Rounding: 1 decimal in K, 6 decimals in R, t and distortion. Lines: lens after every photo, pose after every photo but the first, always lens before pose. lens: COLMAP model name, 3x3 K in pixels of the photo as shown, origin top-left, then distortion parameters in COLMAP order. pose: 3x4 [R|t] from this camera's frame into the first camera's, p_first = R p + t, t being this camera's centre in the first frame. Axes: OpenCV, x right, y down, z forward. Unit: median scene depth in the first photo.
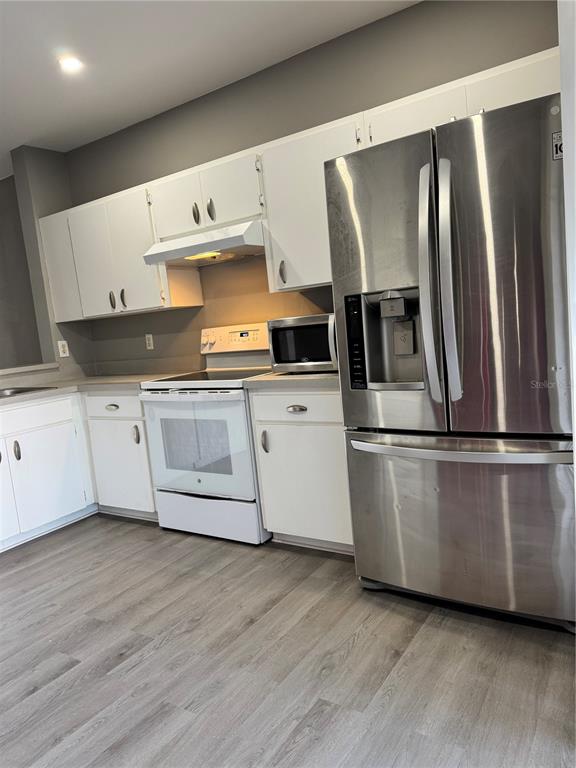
lens RADIAL K [[539.0, 0, 288.9], [0, 539.0, 391.5], [0, 0, 1]] dist [0.044666, -0.062655]
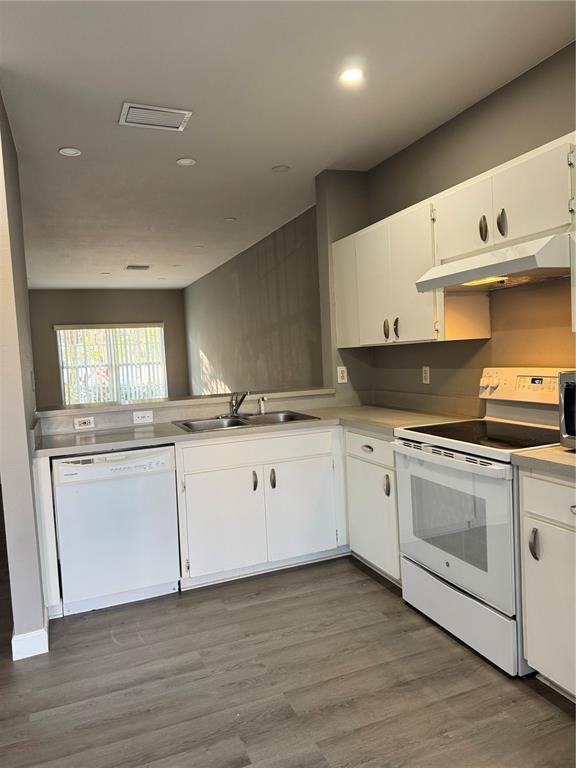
lens RADIAL K [[539.0, 0, 281.7], [0, 539.0, 384.6], [0, 0, 1]] dist [0.044666, -0.062655]
pose [[0.816610, 0.091037, -0.569966, 0.063836], [-0.101753, 0.994724, 0.013096, -0.080261], [0.568150, 0.047301, 0.821564, 0.184281]]
